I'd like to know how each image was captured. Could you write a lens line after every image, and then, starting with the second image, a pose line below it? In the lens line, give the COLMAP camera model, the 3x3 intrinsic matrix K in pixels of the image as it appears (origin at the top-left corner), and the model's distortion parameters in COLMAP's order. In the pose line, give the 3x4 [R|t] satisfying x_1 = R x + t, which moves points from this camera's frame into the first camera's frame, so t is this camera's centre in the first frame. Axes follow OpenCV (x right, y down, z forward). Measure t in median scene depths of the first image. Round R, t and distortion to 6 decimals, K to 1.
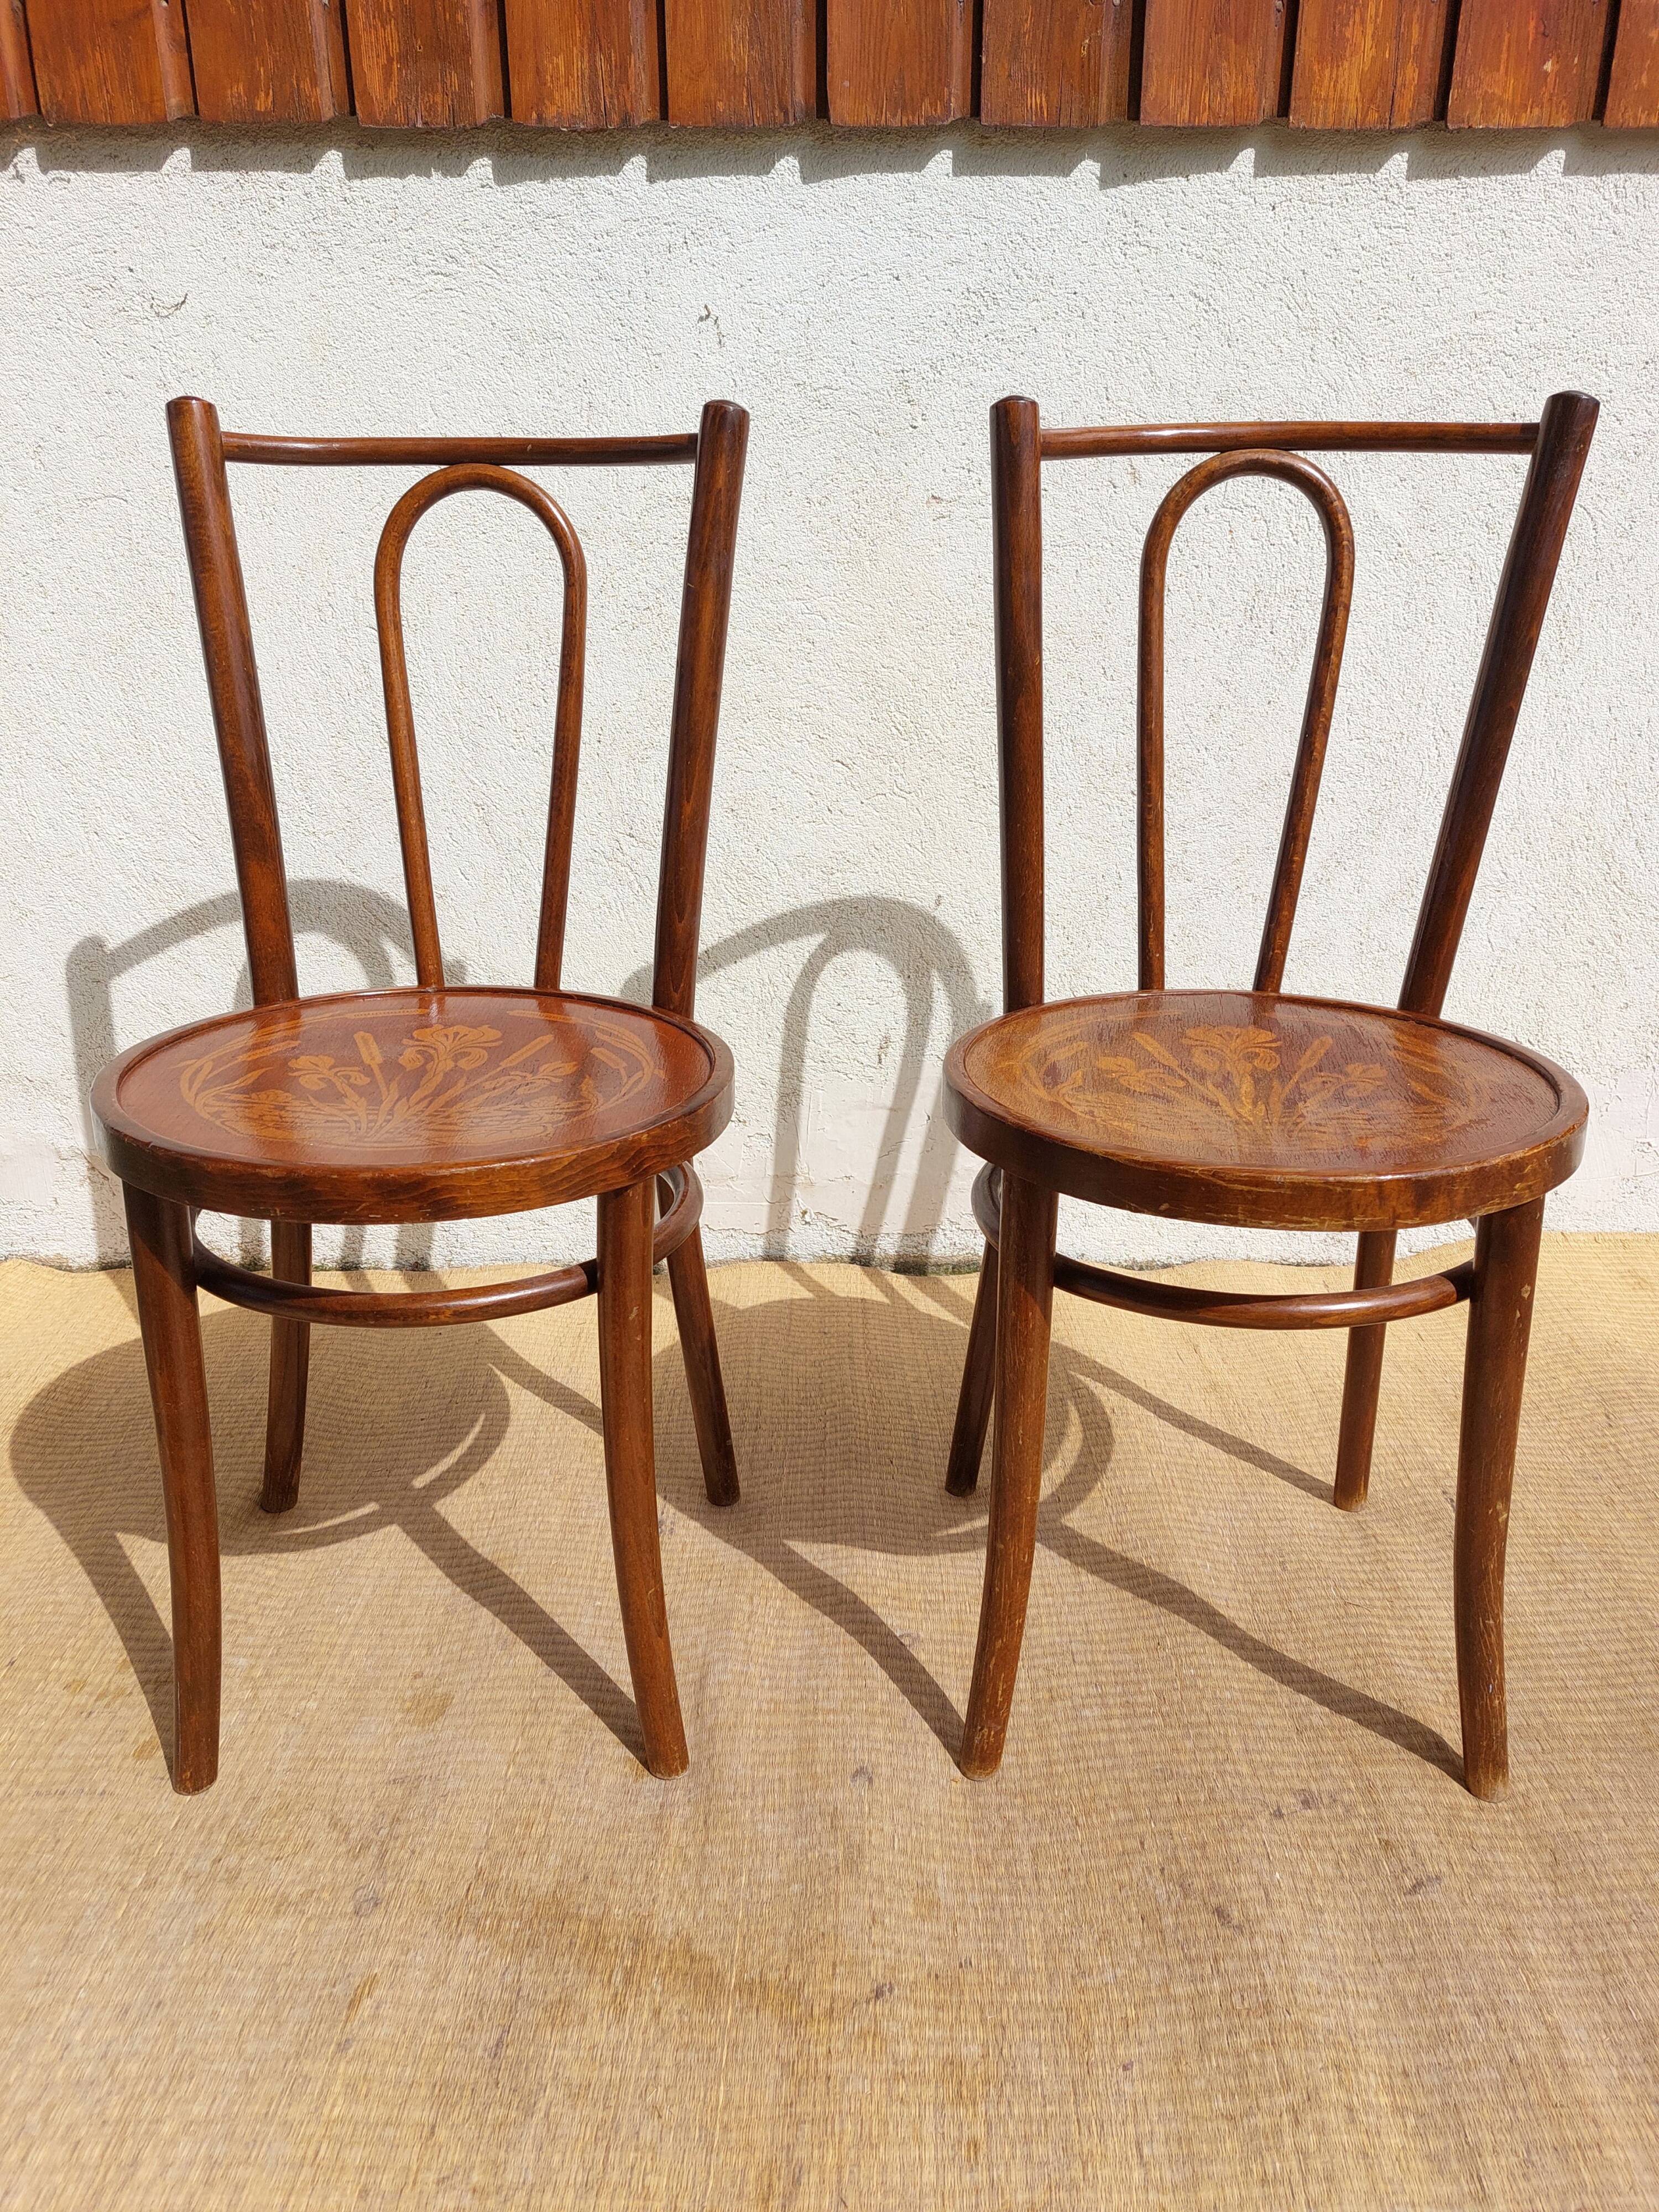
lens RADIAL K [[1596.5, 0, 840.6], [0, 1596.5, 1128.6], [0, 0, 1]] dist [0.052158, -0.046712]
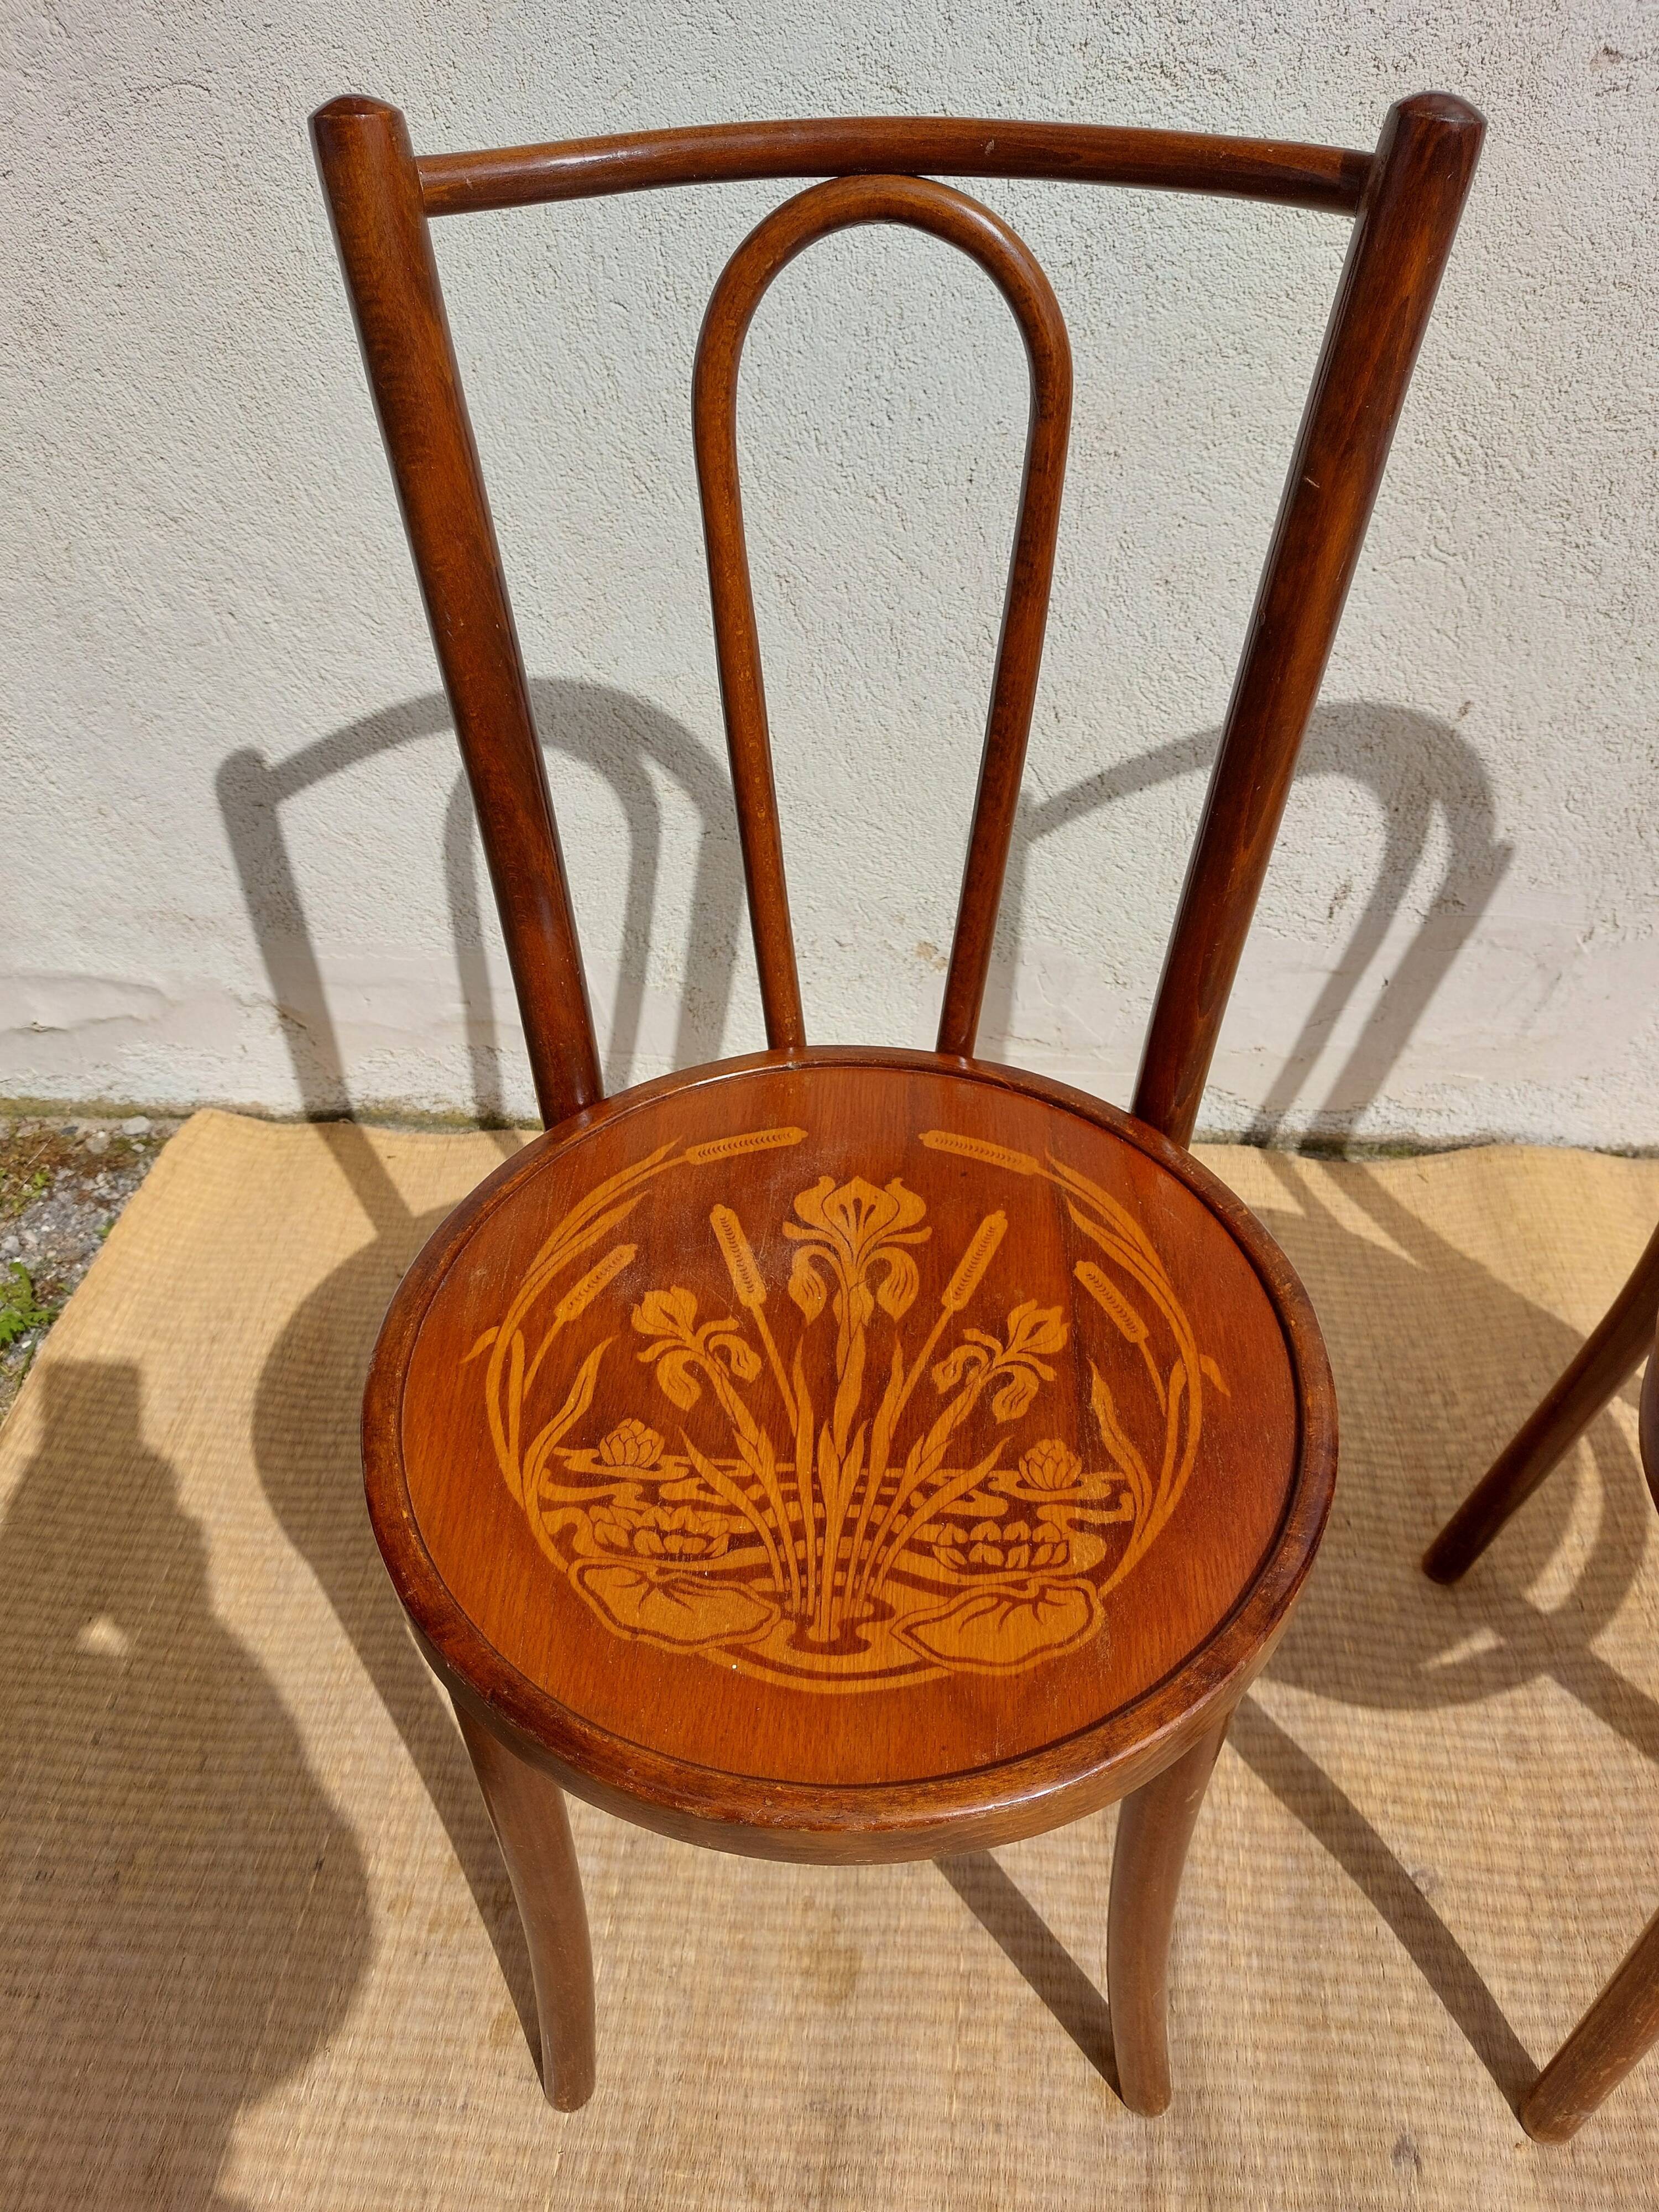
lens RADIAL K [[1620.0, 0, 852.6], [0, 1620.0, 1119.0], [0, 0, 1]] dist [0.041524, -0.040206]
pose [[0.997326, 0.024852, -0.068726, -0.197868], [0.003368, 0.923775, 0.382922, -0.344351], [0.073004, -0.382130, 0.921221, 0.405535]]
